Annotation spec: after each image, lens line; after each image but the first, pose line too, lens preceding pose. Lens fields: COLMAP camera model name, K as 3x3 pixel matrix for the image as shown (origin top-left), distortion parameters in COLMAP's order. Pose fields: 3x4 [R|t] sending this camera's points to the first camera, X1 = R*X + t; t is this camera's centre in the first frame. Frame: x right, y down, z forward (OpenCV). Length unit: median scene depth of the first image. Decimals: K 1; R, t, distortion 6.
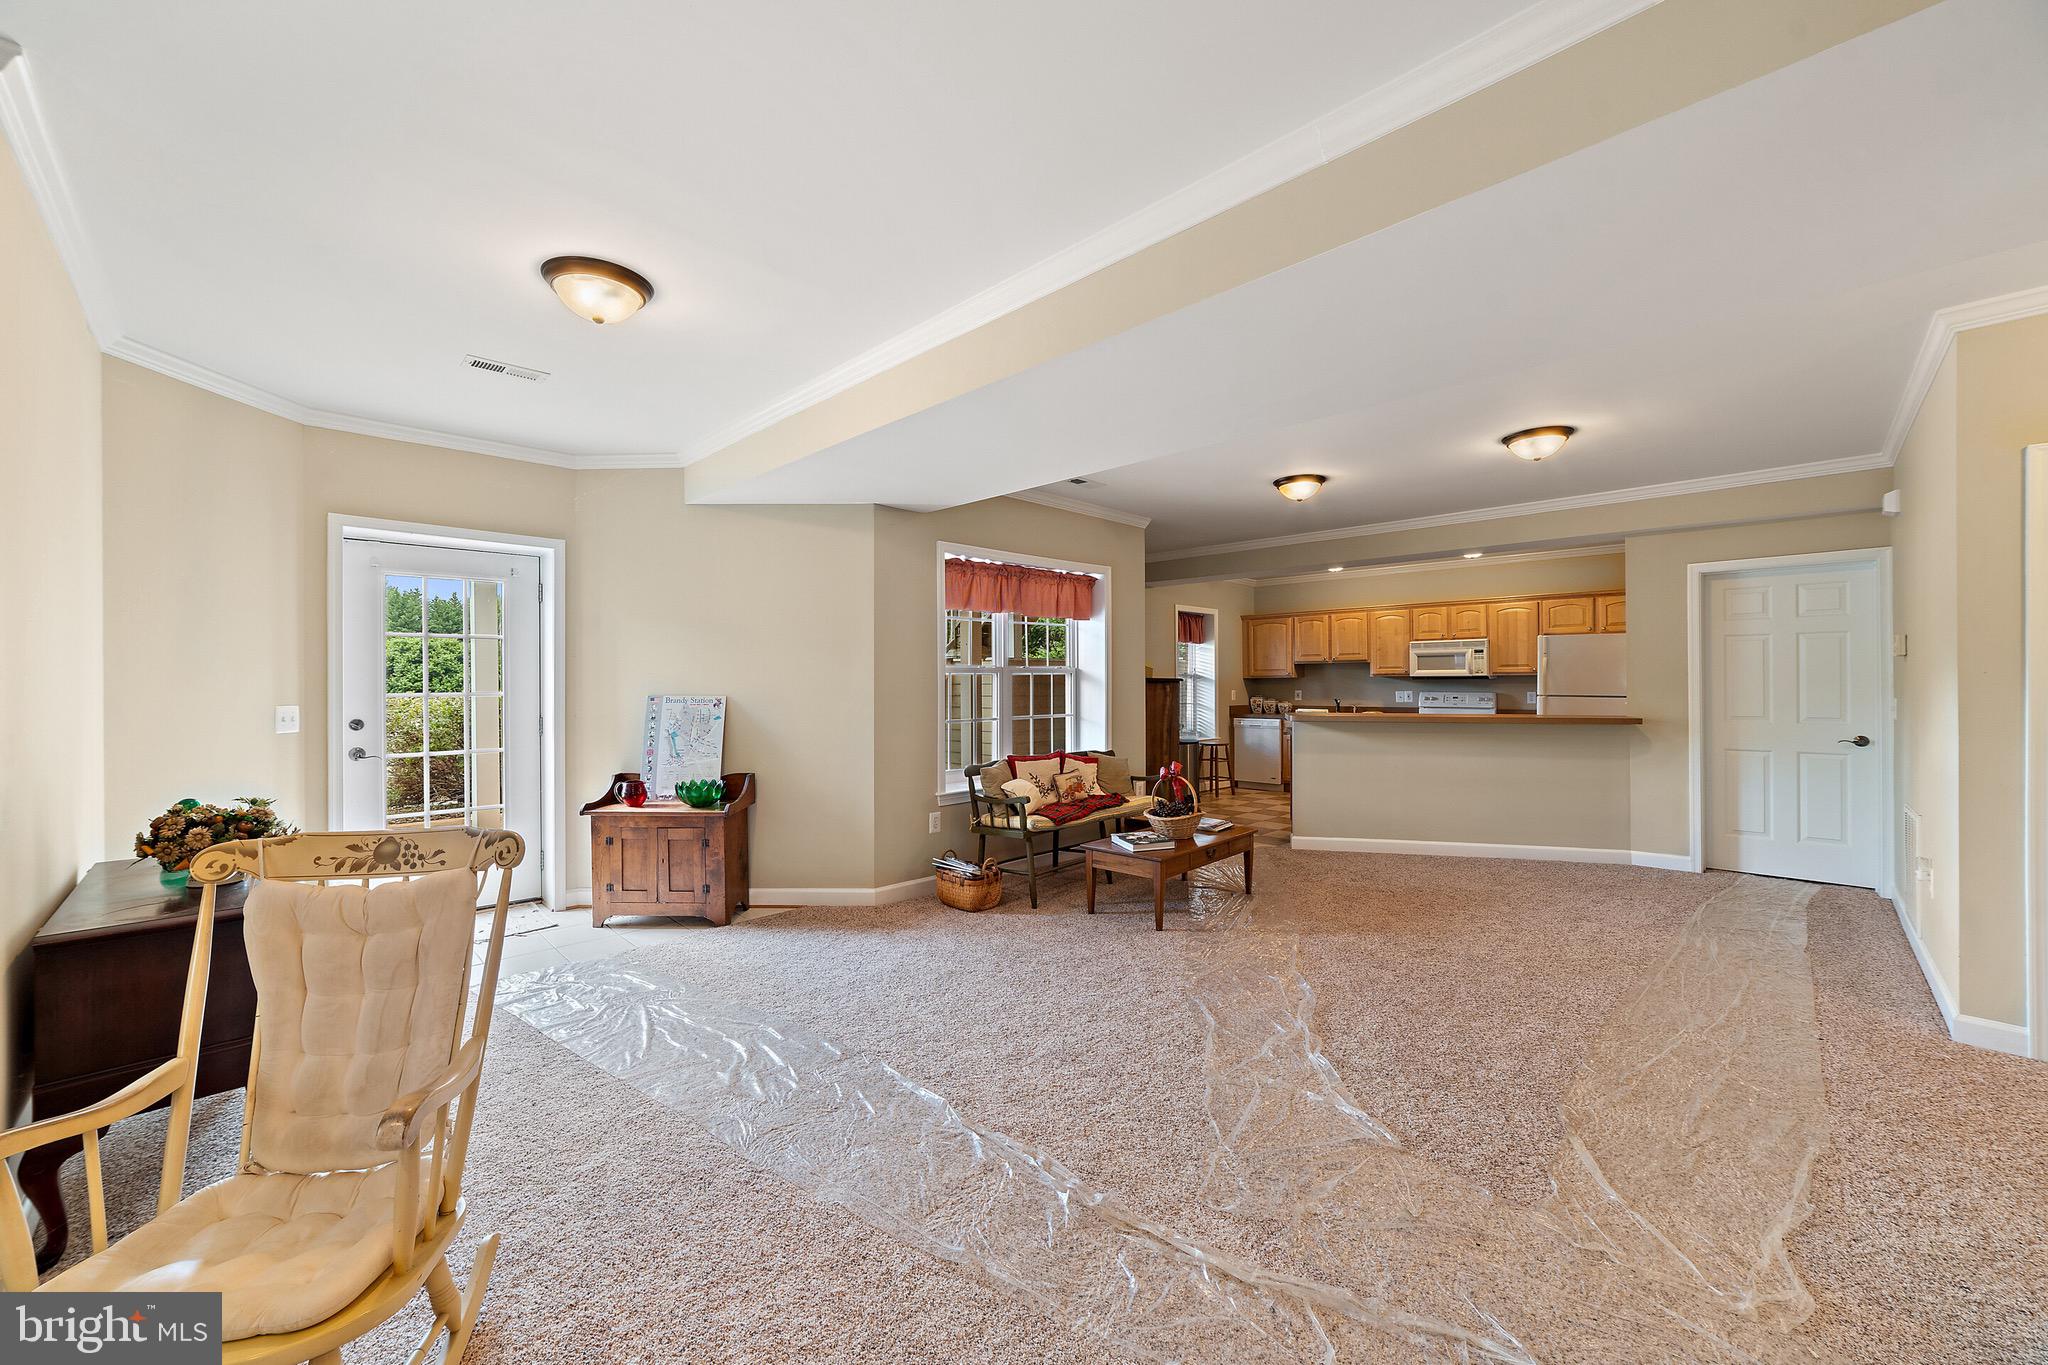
lens RADIAL K [[825.9, 0, 1024.0], [0, 825.9, 682.5], [0, 0, 1]] dist [0.012204, -0.000172]
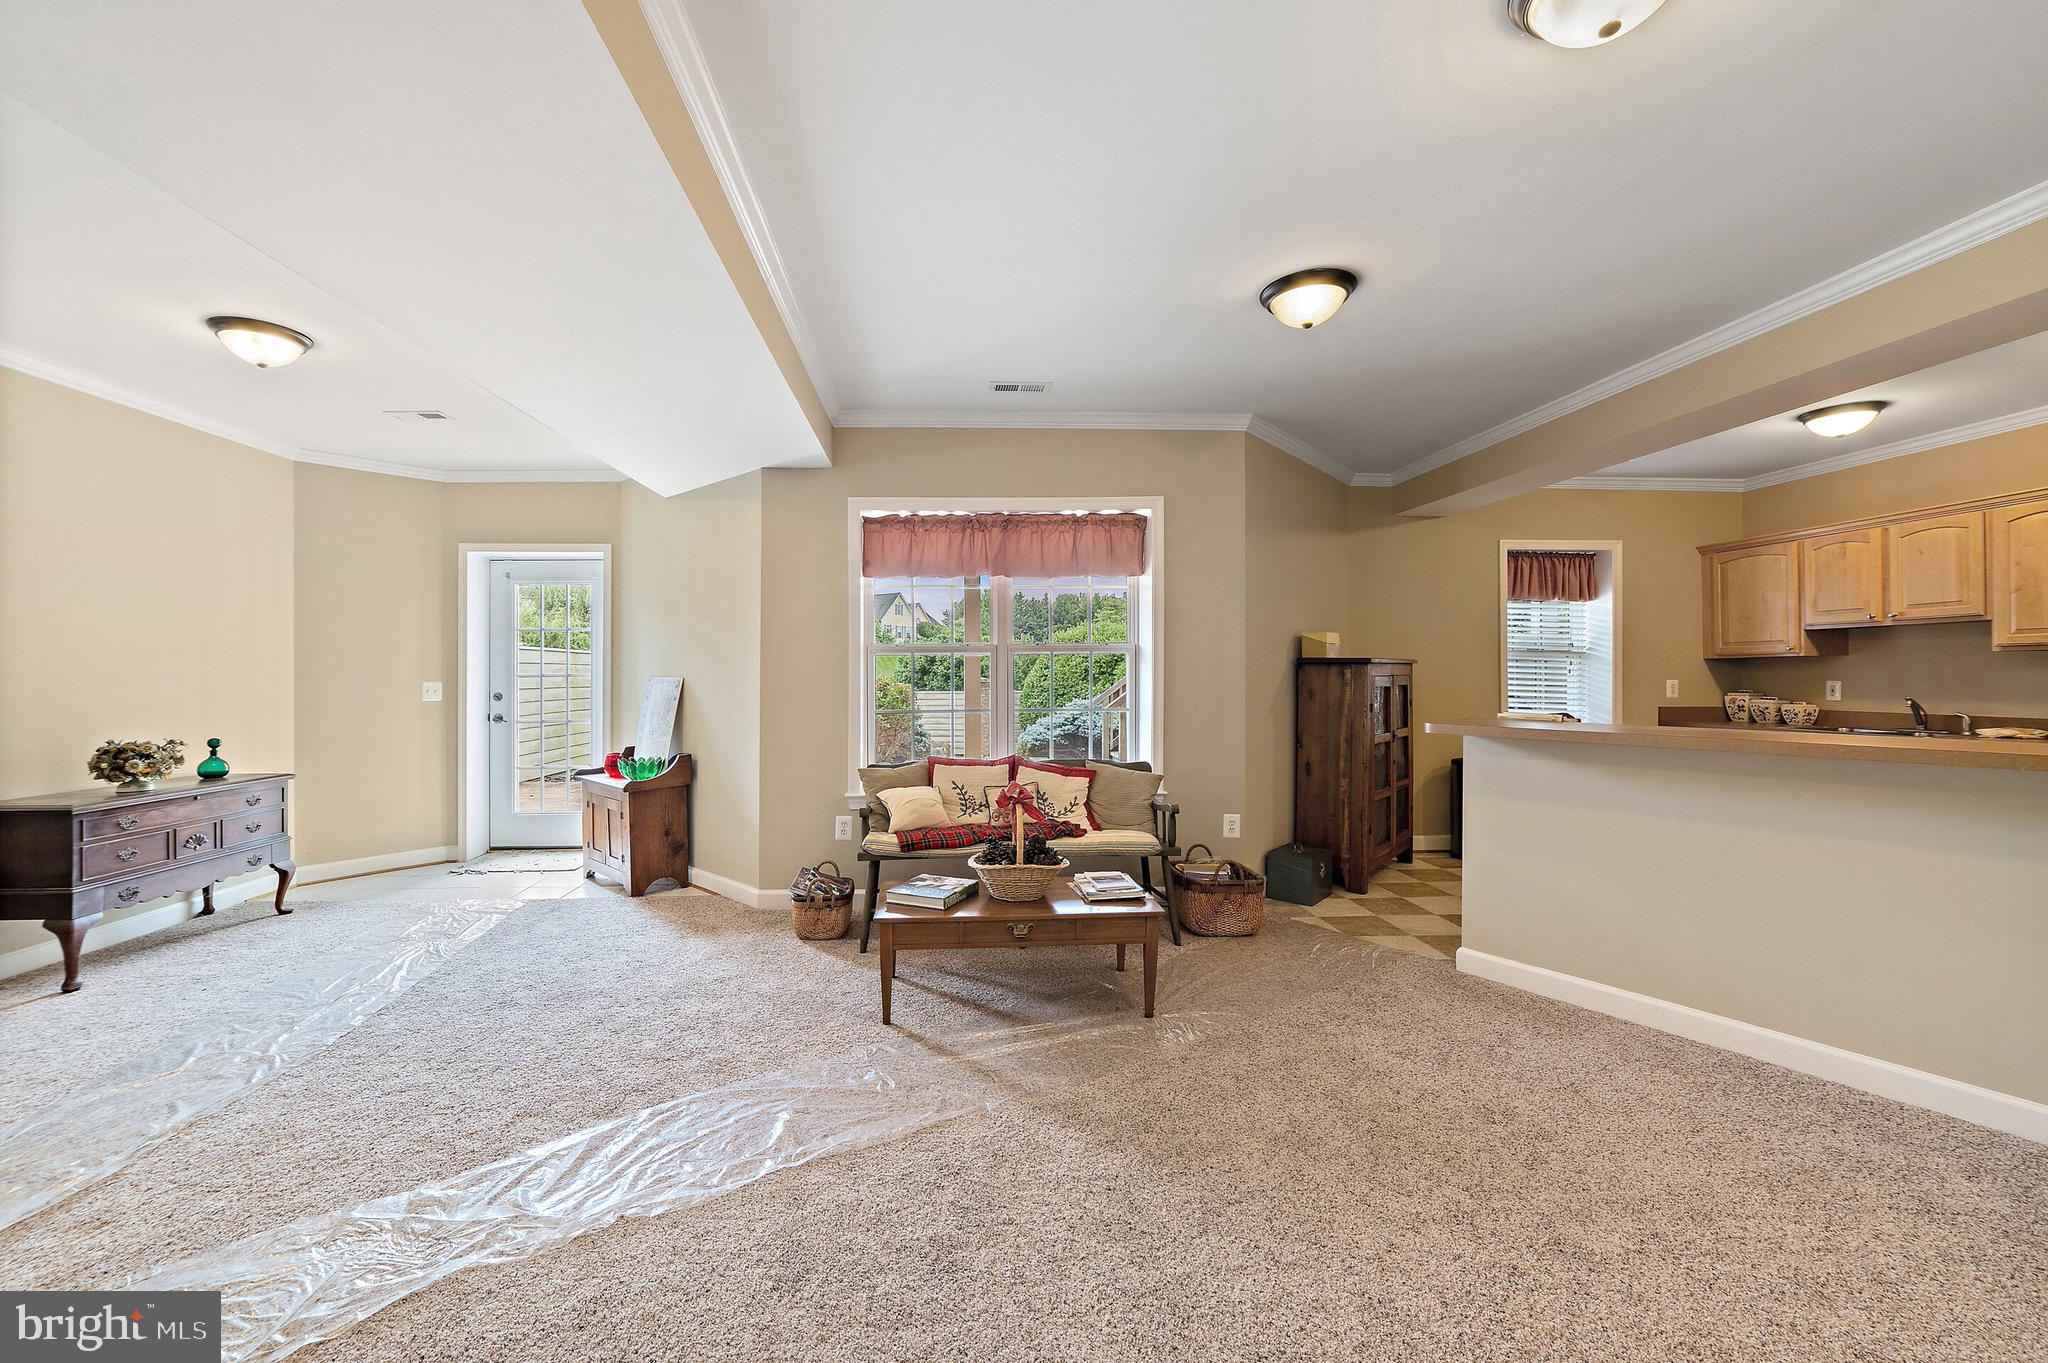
lens RADIAL K [[825.2, 0, 975.4], [0, 825.2, 685.7], [0, 0, 1]] dist [-0.014816, 0.008349]
pose [[0.705713, 0.013153, -0.708375, 0.356744], [-0.000886, 0.999843, 0.017683, 0.004328], [0.708497, -0.011852, 0.705614, 0.296218]]
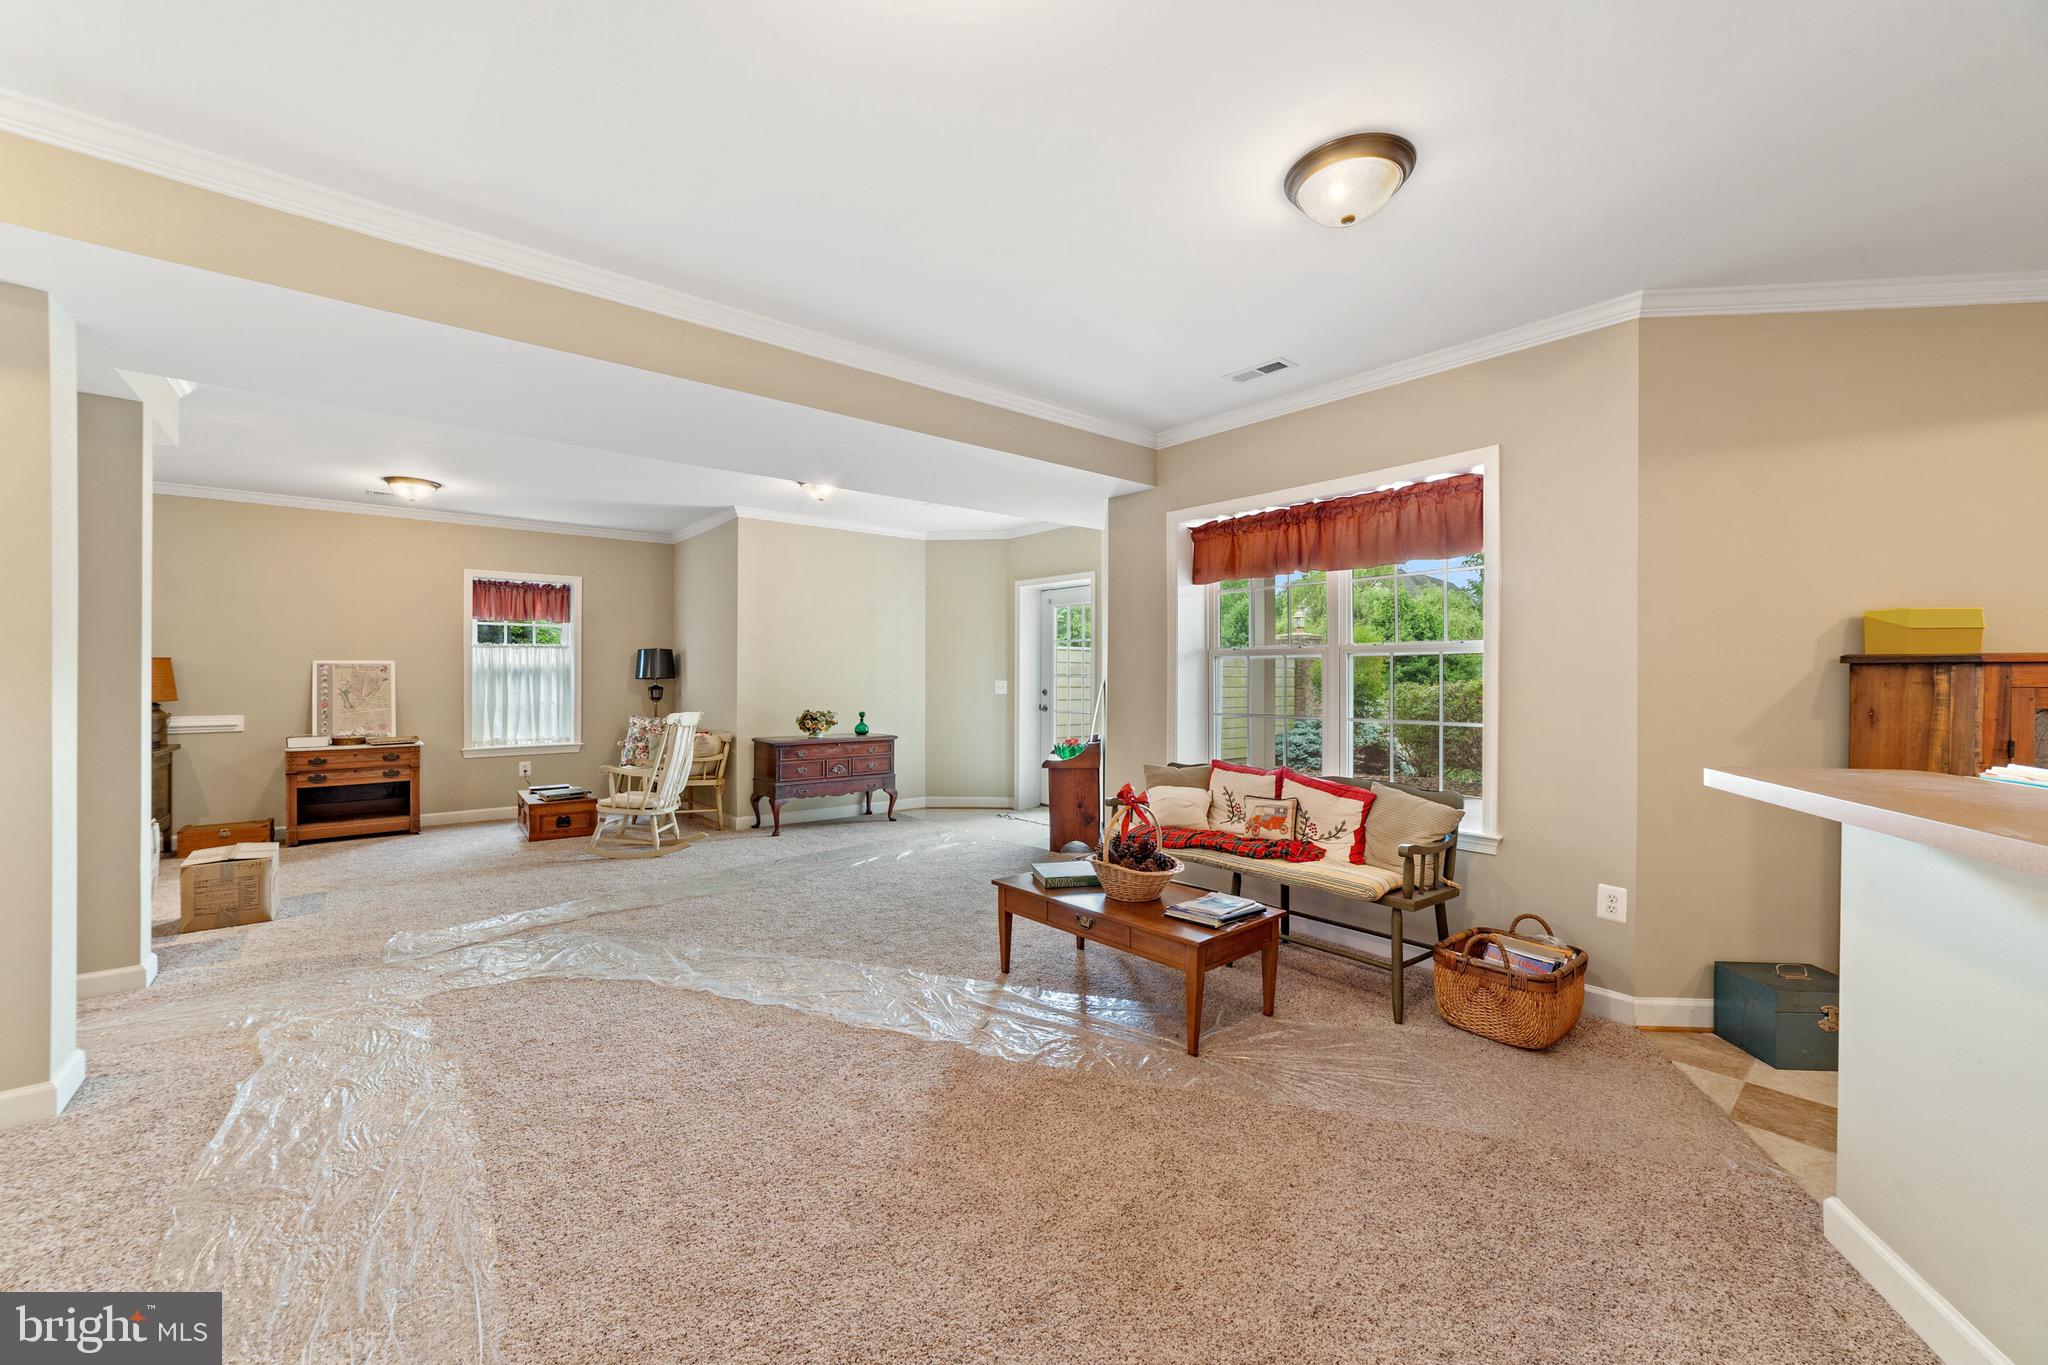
lens RADIAL K [[785.1, 0, 976.6], [0, 785.1, 686.4], [0, 0, 1]] dist [-0.001092, 0.007284]
pose [[-0.139200, 0.020093, -0.990060, 0.474164], [-0.001797, 0.999787, 0.020543, 0.001772], [0.990263, 0.004639, -0.139134, 0.548932]]
